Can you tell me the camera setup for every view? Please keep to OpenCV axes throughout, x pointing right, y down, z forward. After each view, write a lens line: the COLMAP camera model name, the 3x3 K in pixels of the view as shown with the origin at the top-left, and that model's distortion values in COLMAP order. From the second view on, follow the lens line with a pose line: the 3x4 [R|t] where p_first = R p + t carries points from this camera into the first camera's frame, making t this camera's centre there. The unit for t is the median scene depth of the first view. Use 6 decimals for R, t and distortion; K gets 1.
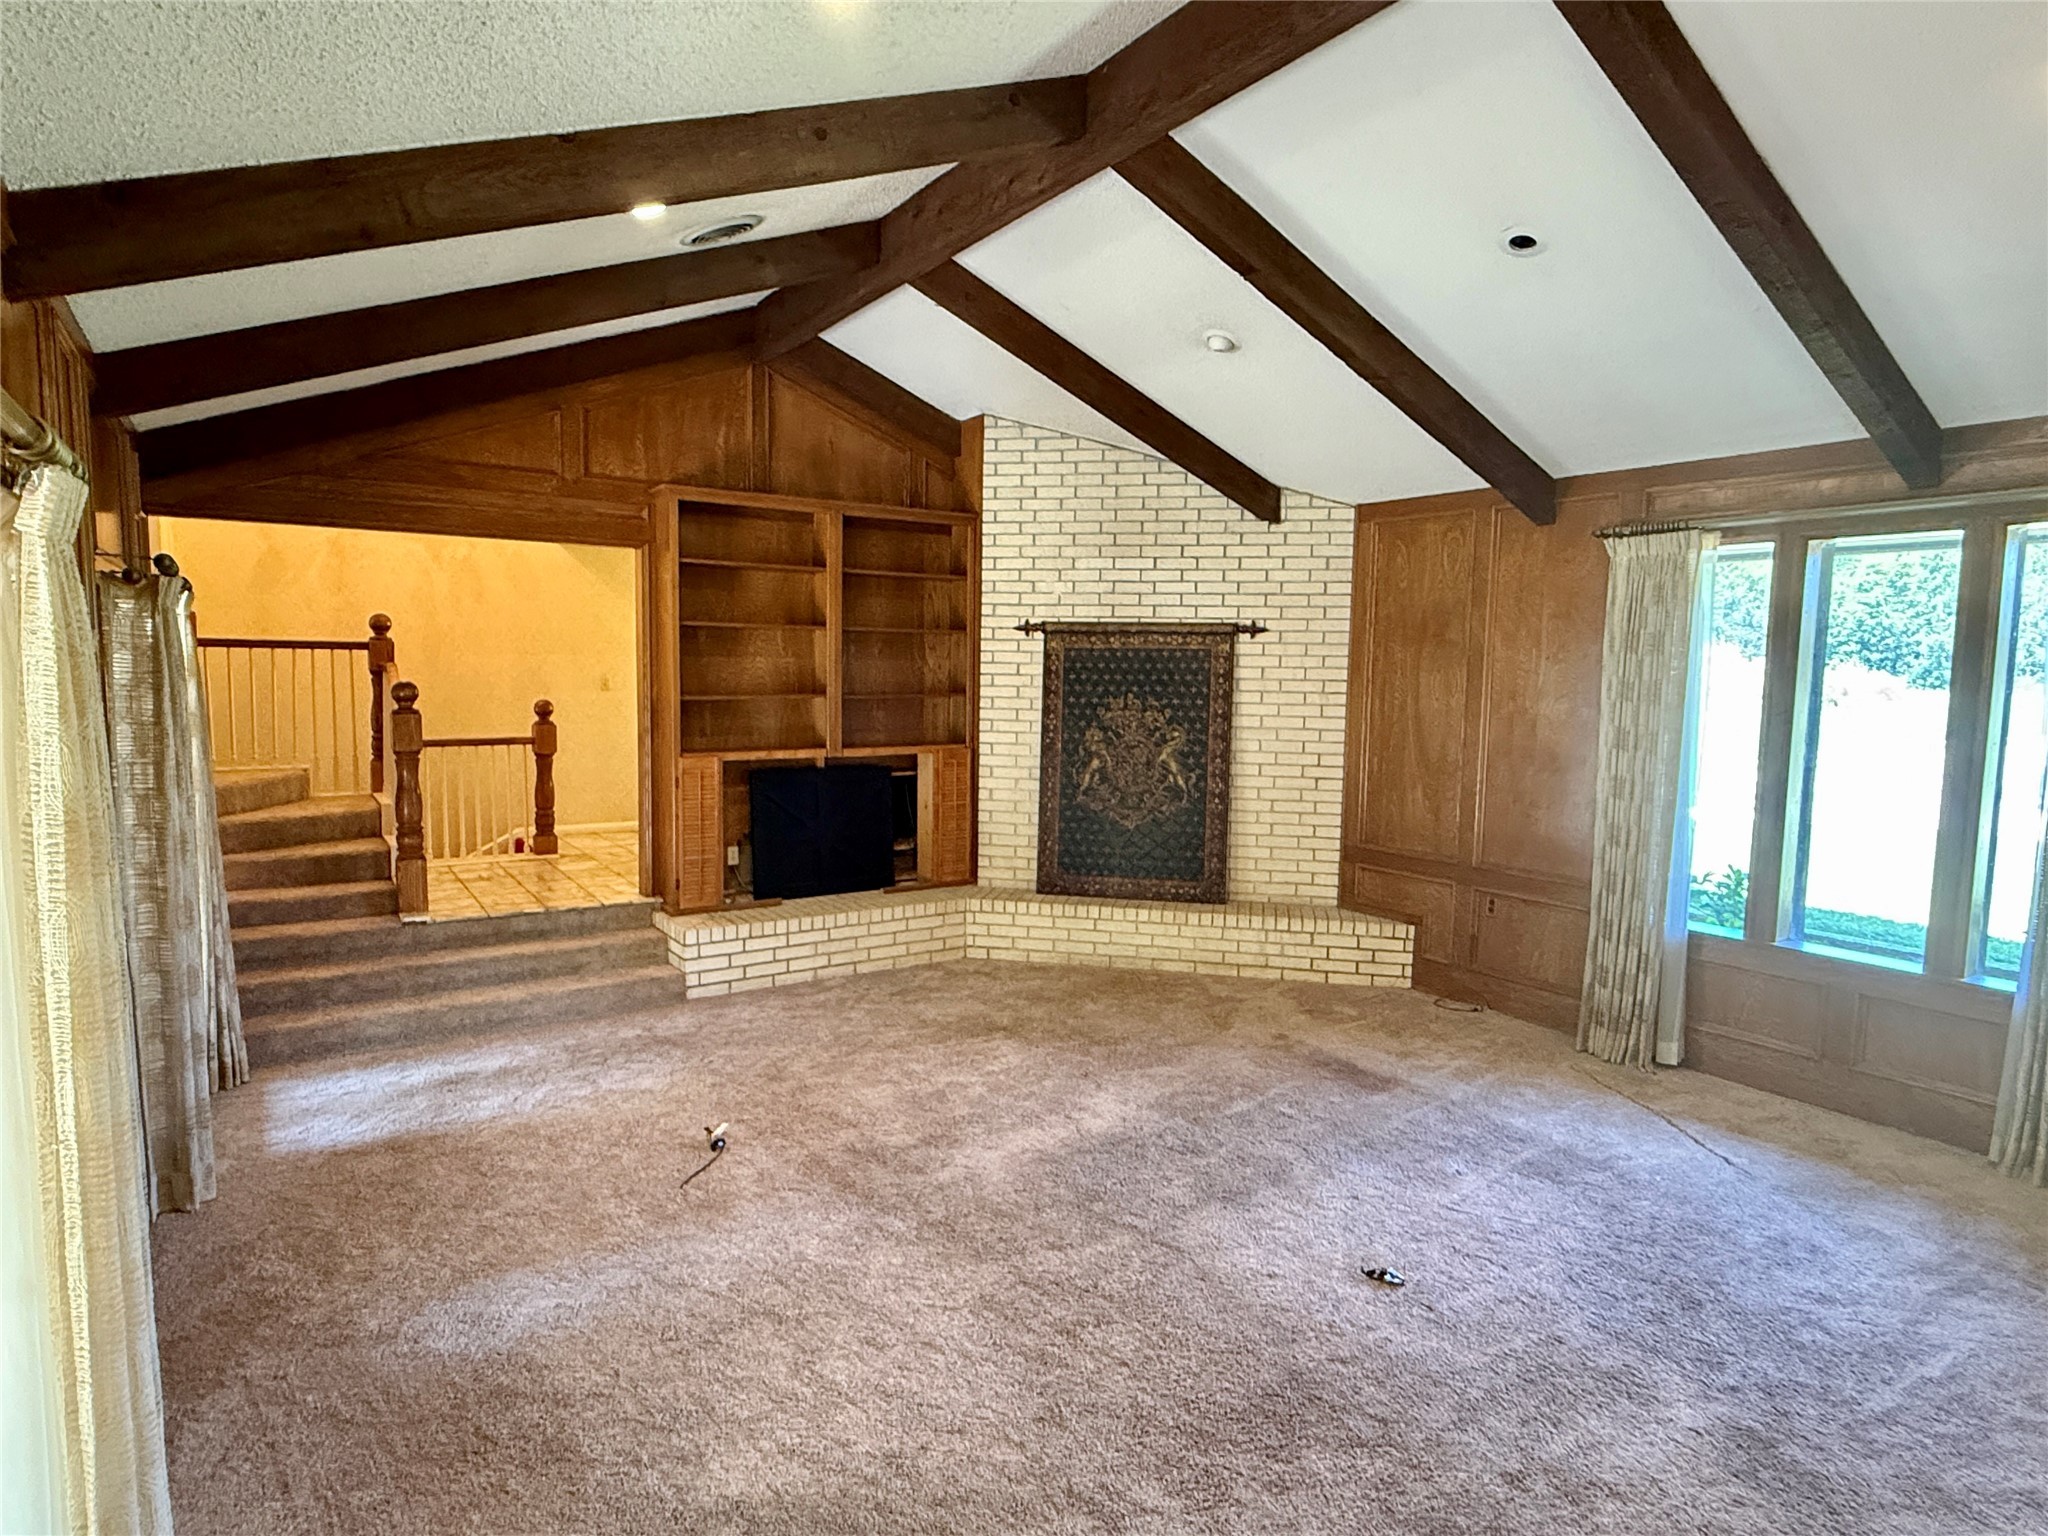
lens RADIAL K [[1134.3, 0, 1028.6], [0, 1134.3, 769.4], [0, 0, 1]] dist [0.002014, 0.001705]
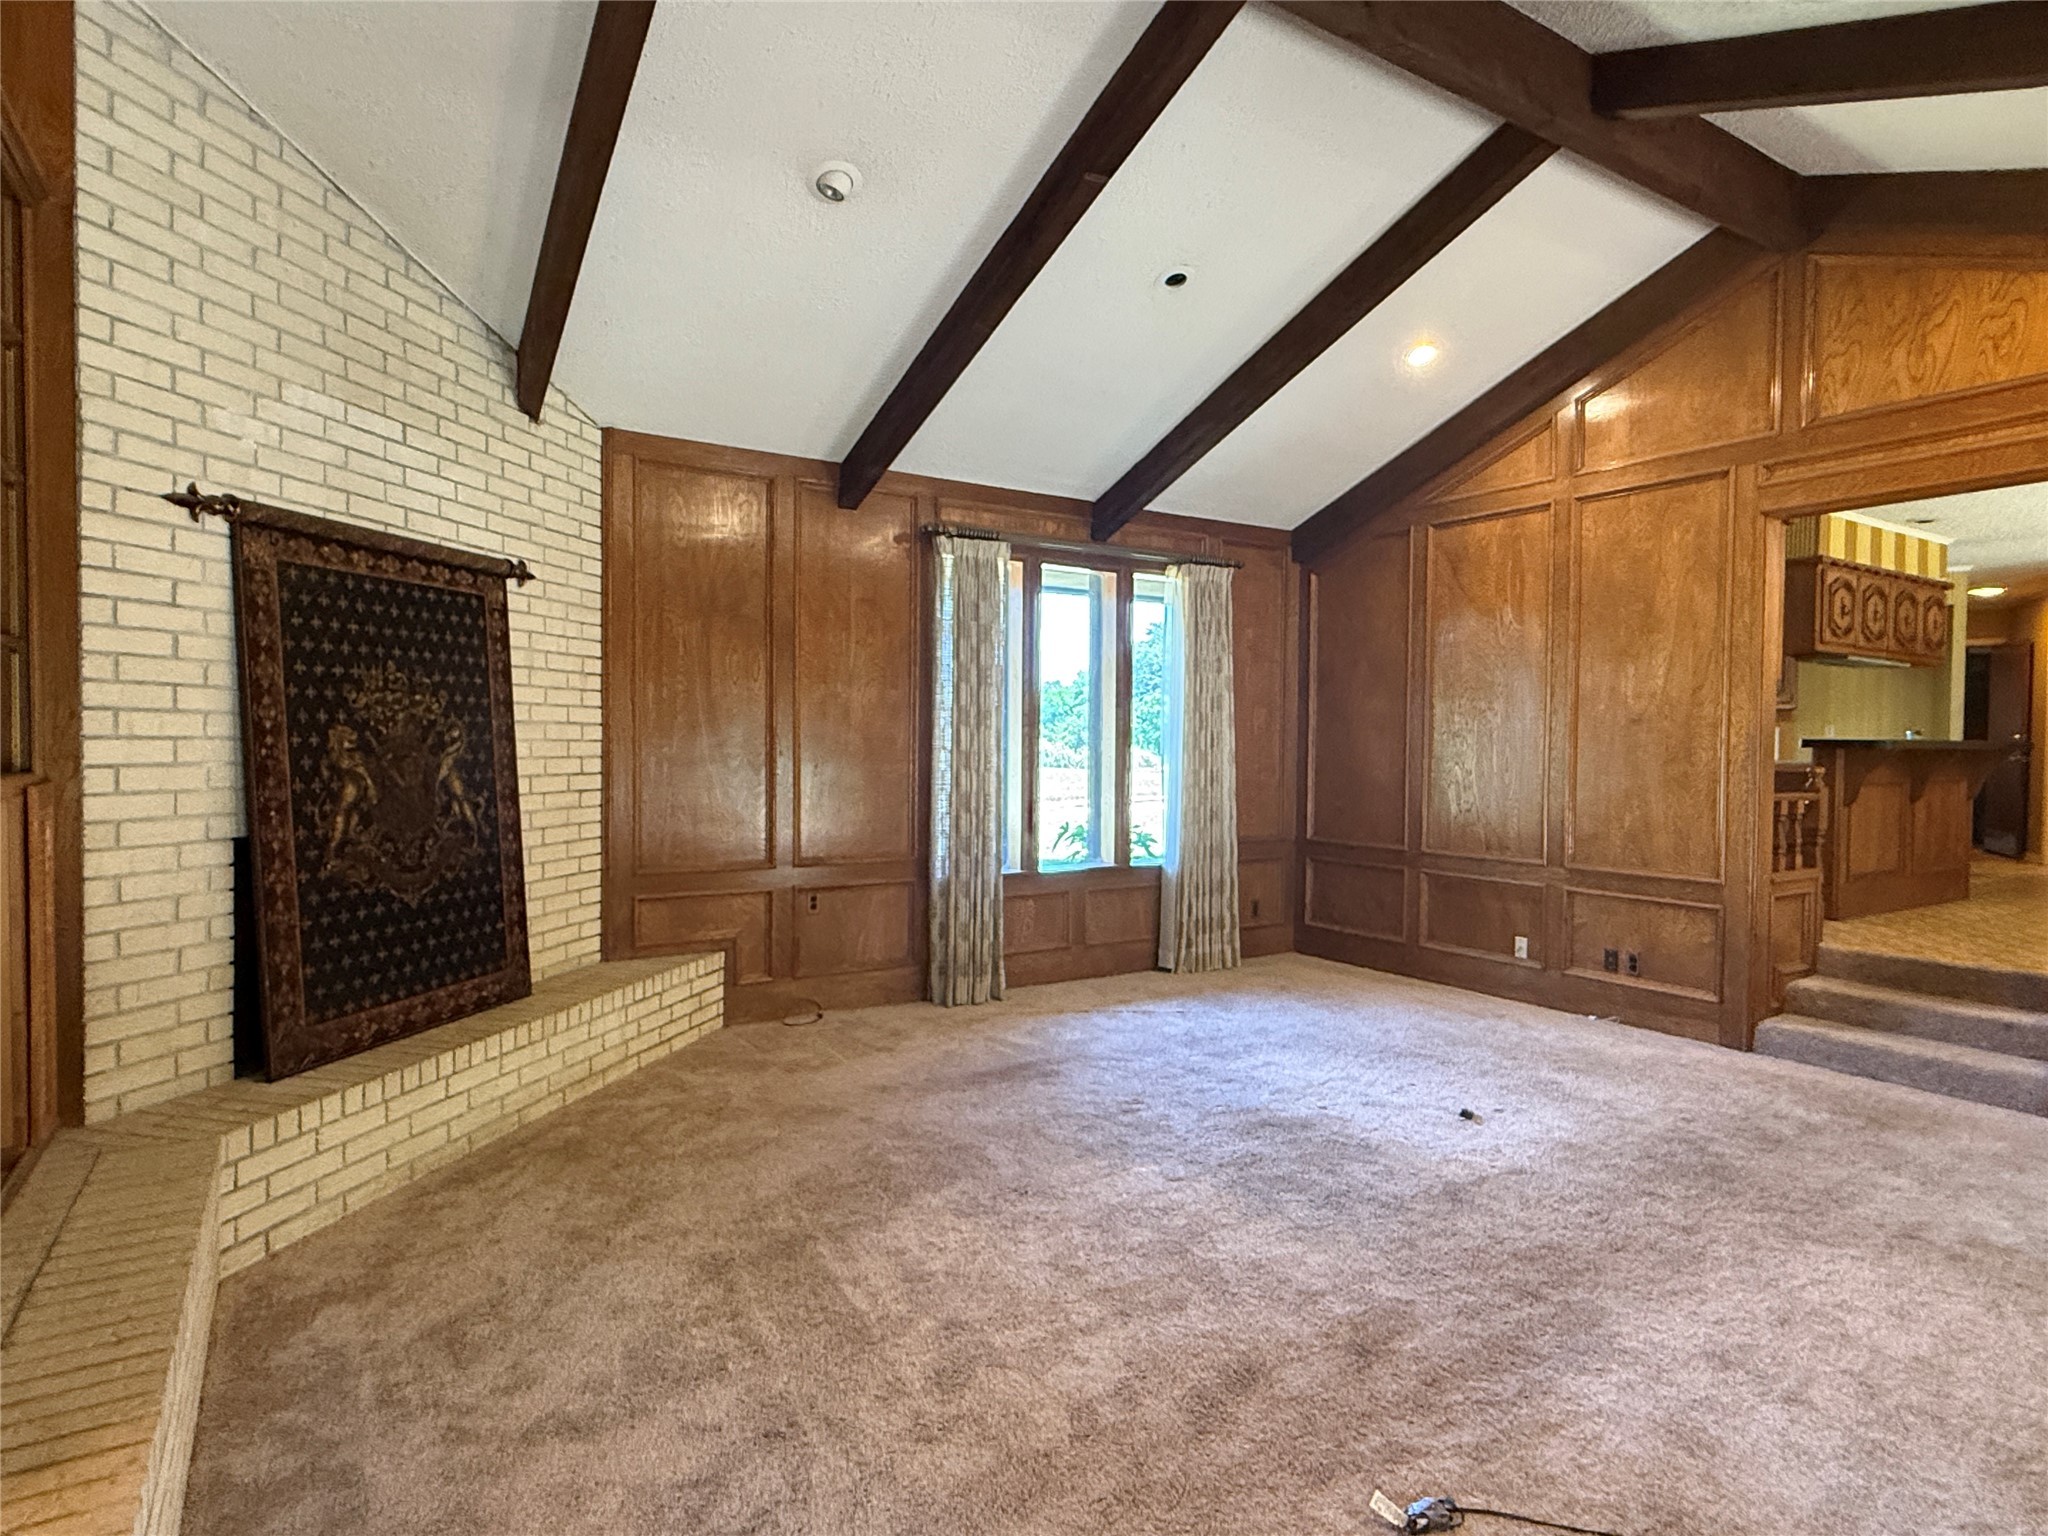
lens RADIAL K [[1134.3, 0, 1029.5], [0, 1134.3, 771.0], [0, 0, 1]] dist [0.002014, 0.001705]
pose [[0.024527, -0.043128, 0.998768, -0.452568], [0.086991, 0.995371, 0.040845, -0.009383], [-0.995907, 0.085882, 0.028165, 0.681123]]
